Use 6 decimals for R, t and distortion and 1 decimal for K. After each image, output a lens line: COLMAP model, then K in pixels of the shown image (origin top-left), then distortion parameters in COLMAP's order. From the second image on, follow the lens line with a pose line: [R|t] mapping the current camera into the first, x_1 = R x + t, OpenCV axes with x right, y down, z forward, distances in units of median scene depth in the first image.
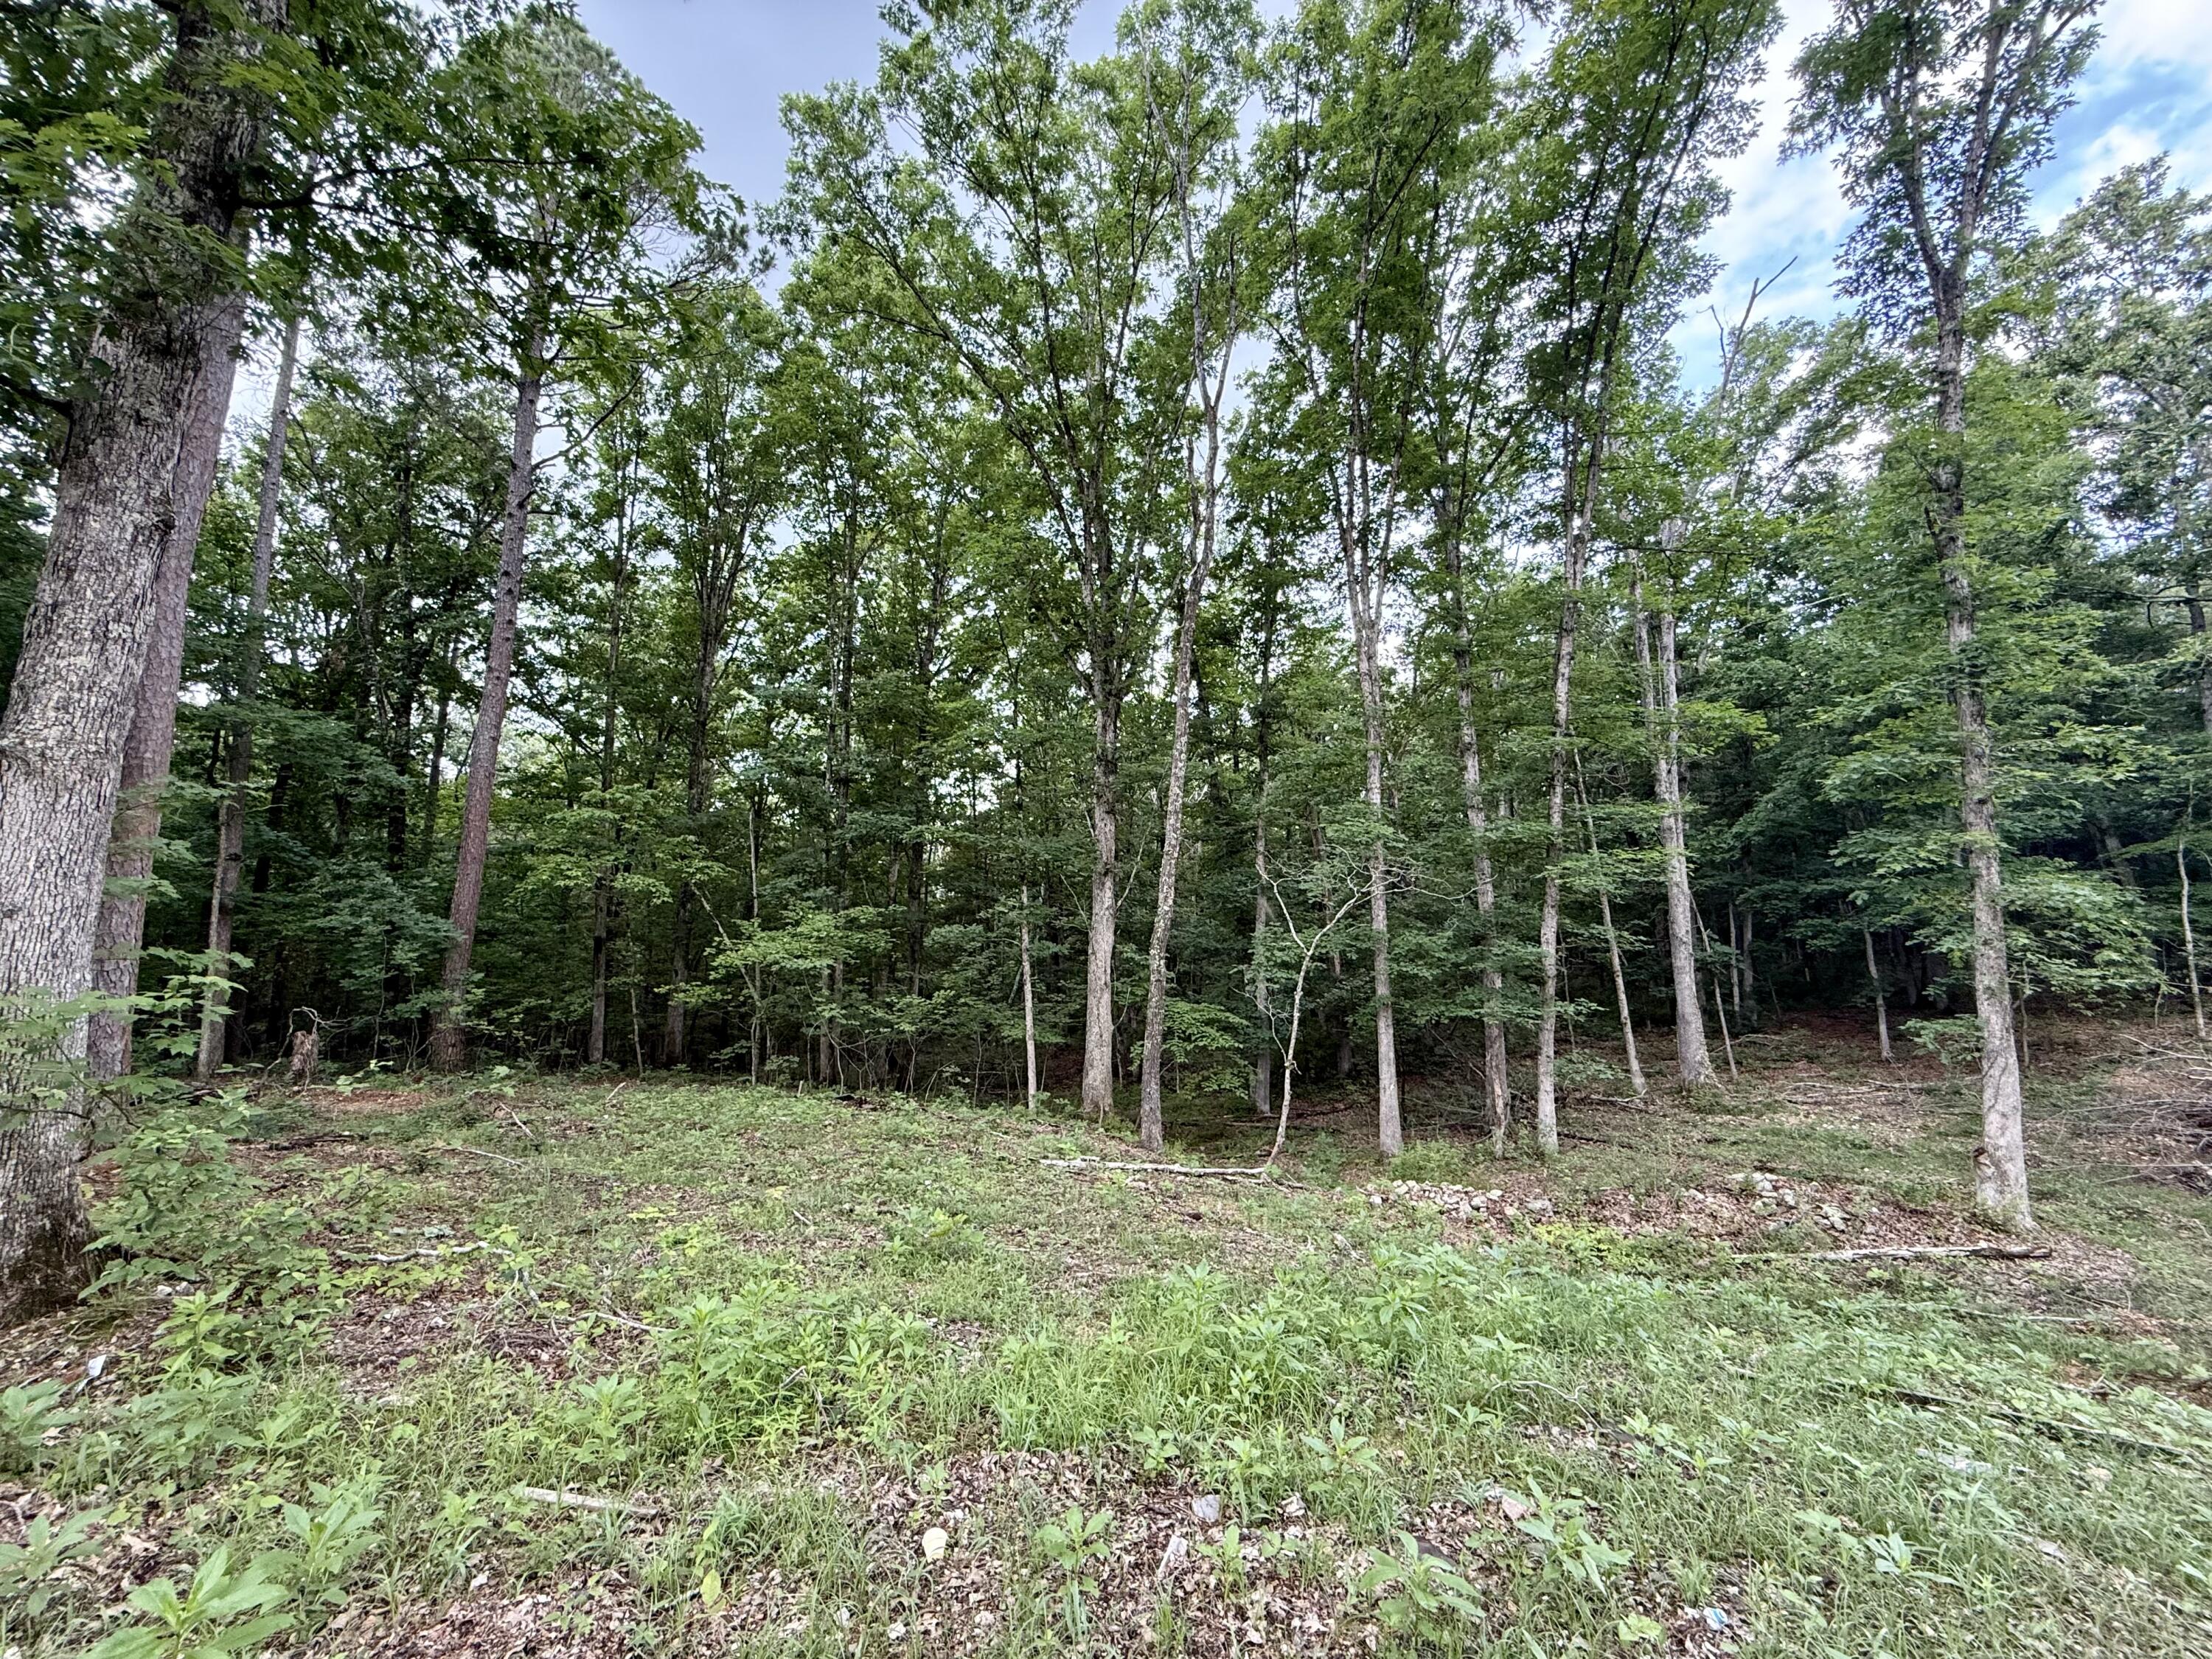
lens RADIAL K [[876.4, 0, 1103.0], [0, 876.4, 832.6], [0, 0, 1]] dist [-0.000064, -0.001498]
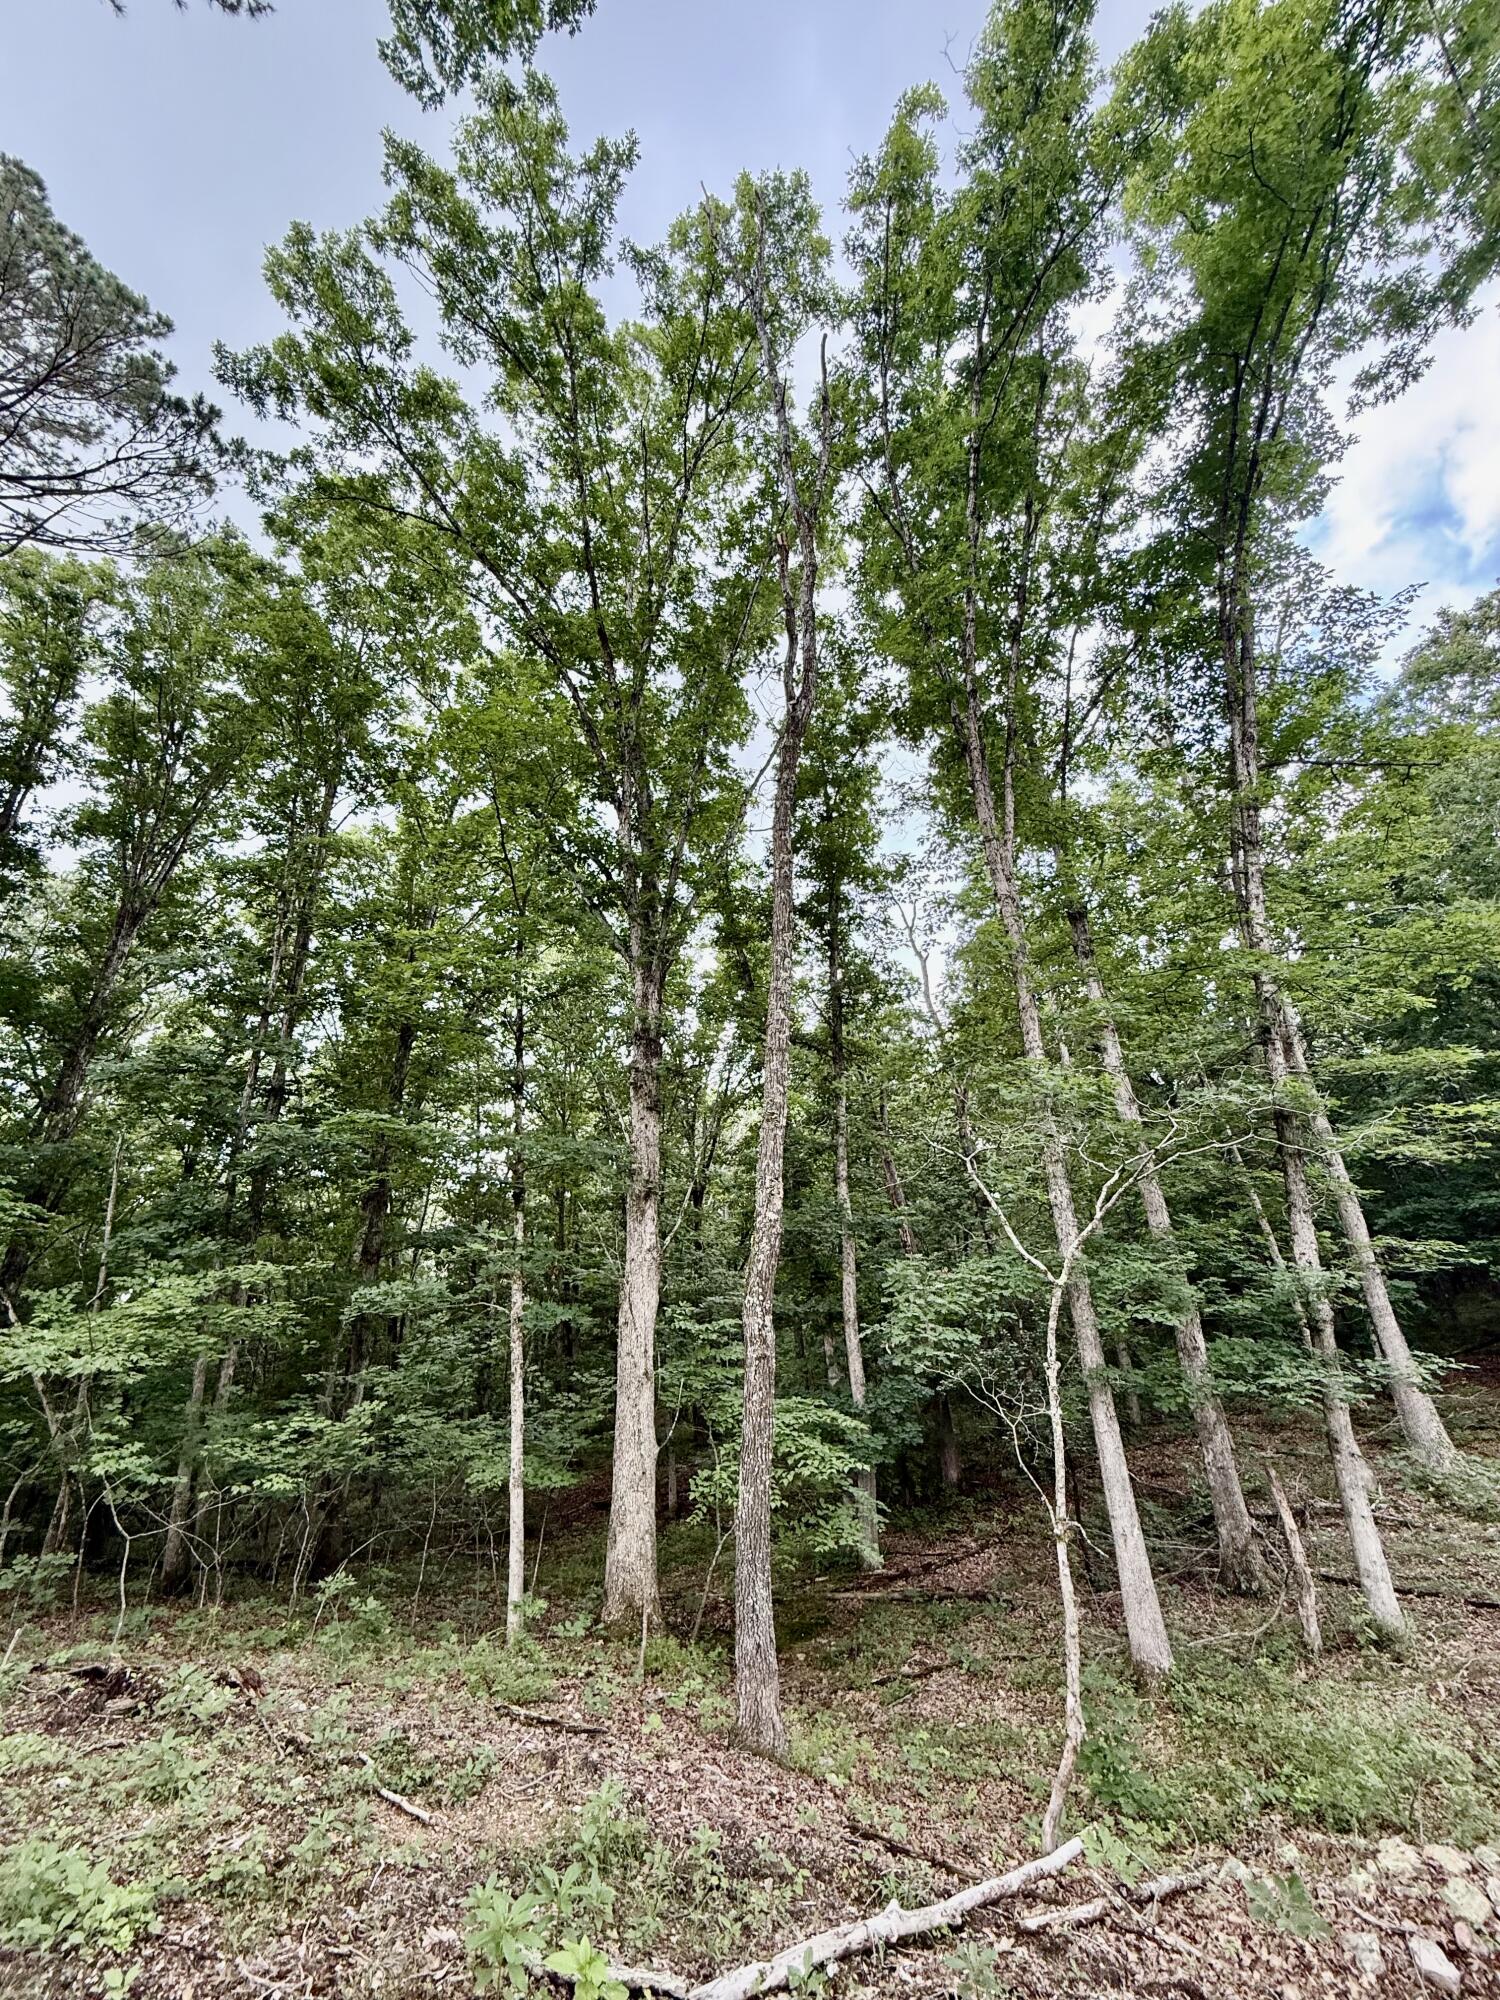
lens RADIAL K [[792.4, 0, 754.4], [0, 792.4, 1002.1], [0, 0, 1]] dist [-0.000064, -0.001498]
pose [[0.987053, 0.014123, 0.159769, -0.015399], [0.029260, 0.963545, -0.265941, 0.070827], [-0.157701, 0.267173, 0.950657, 0.381887]]
